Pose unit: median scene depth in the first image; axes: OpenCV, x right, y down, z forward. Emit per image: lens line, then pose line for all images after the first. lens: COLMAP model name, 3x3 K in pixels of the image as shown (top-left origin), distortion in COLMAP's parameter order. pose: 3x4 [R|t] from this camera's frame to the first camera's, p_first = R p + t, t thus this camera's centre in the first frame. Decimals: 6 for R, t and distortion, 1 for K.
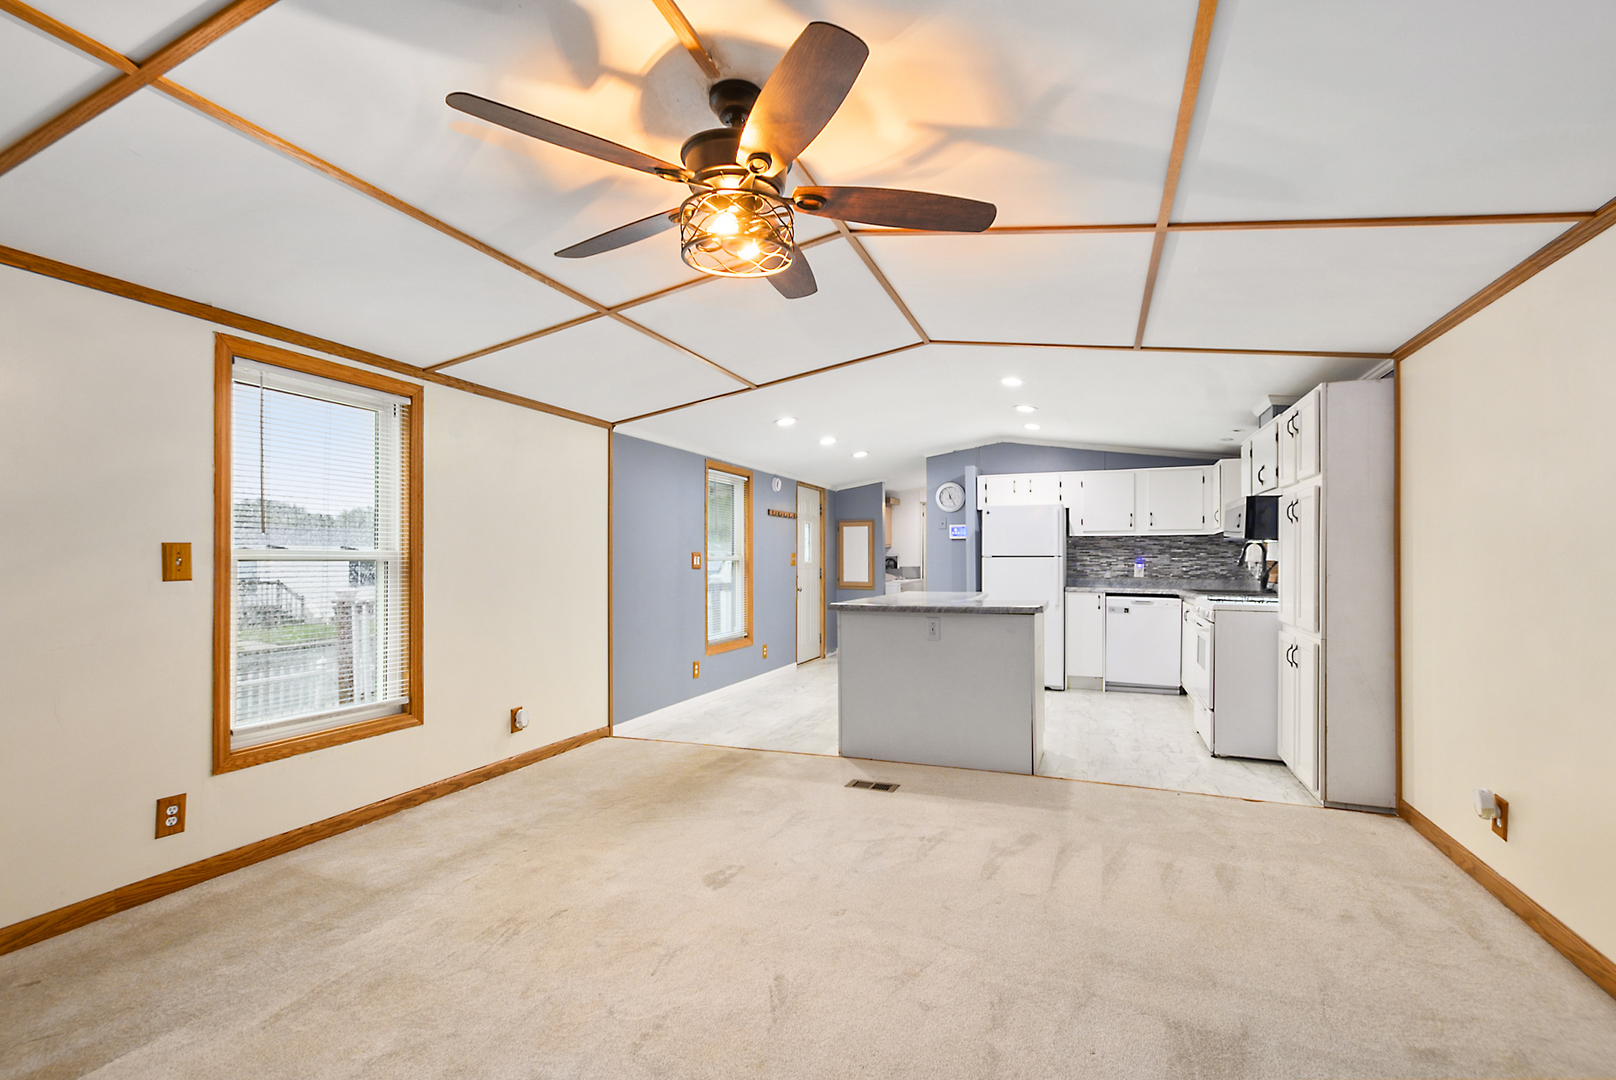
lens RADIAL K [[722.5, 0, 815.5], [0, 722.5, 554.0], [0, 0, 1]] dist [-0.000821, 0.000048]
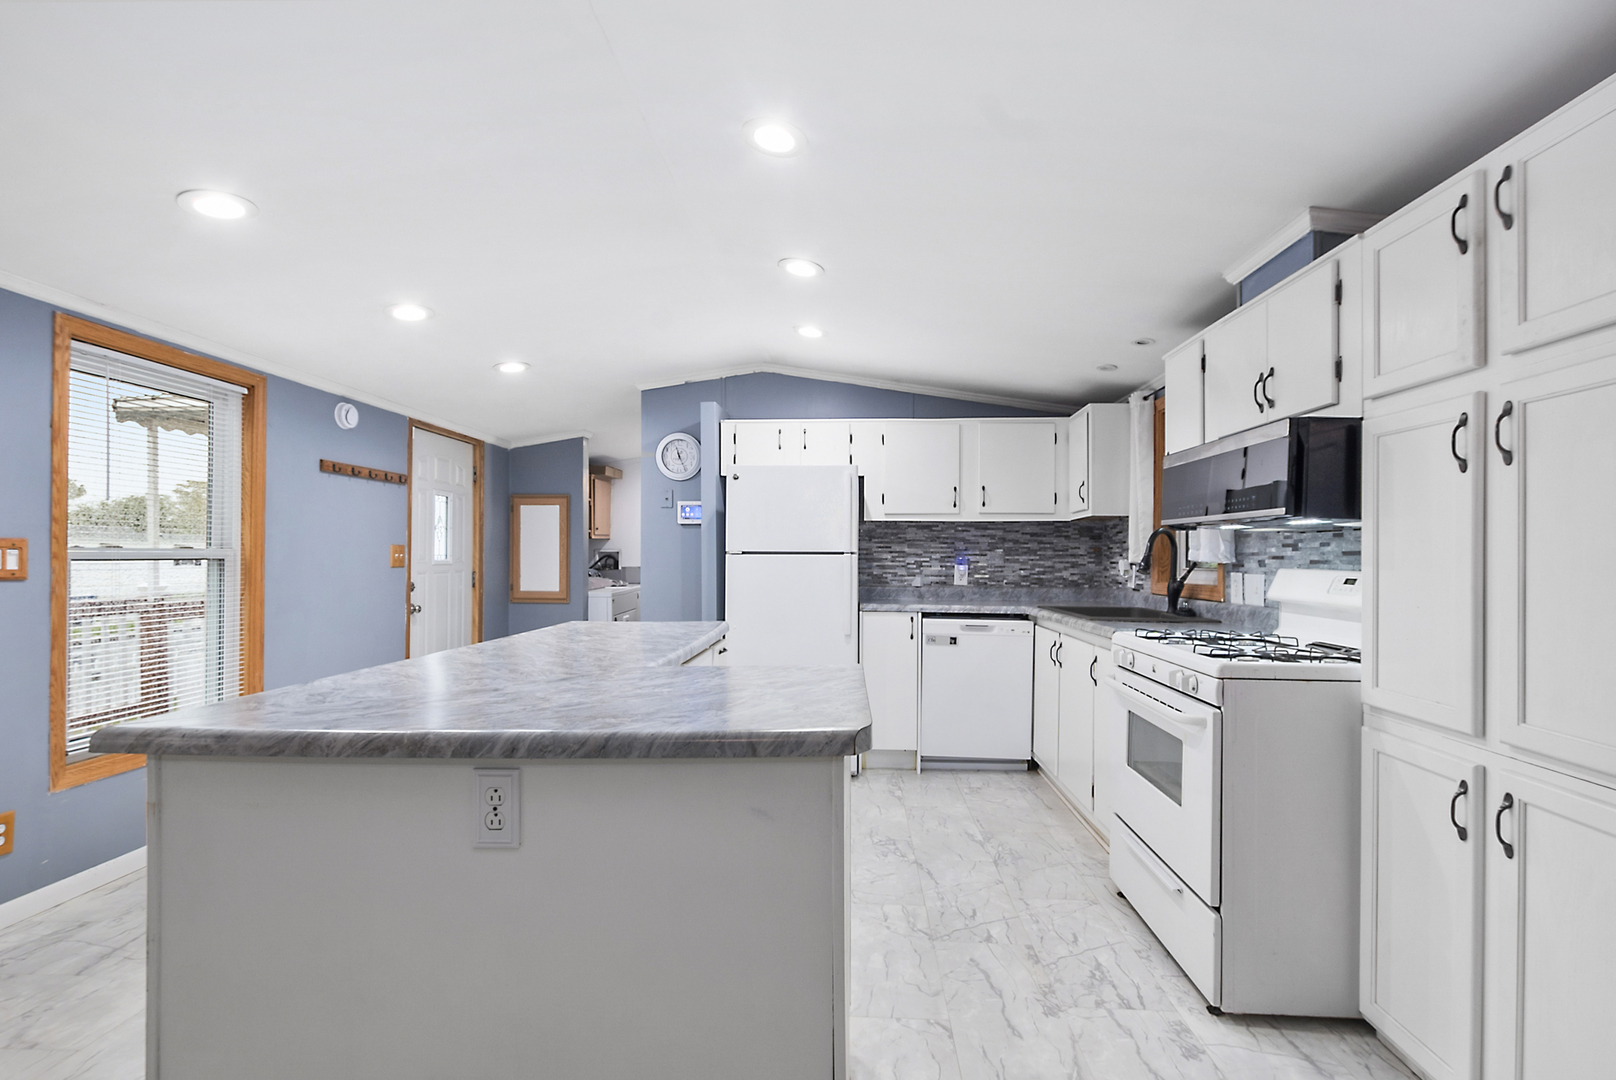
lens RADIAL K [[722.5, 0, 809.0], [0, 722.5, 549.6], [0, 0, 1]] dist [-0.000821, 0.000048]
pose [[0.952467, 0.005904, 0.304583, 0.115205], [-0.005609, 0.999983, -0.001844, 0.001534], [-0.304589, 0.000048, 0.952484, 0.416433]]
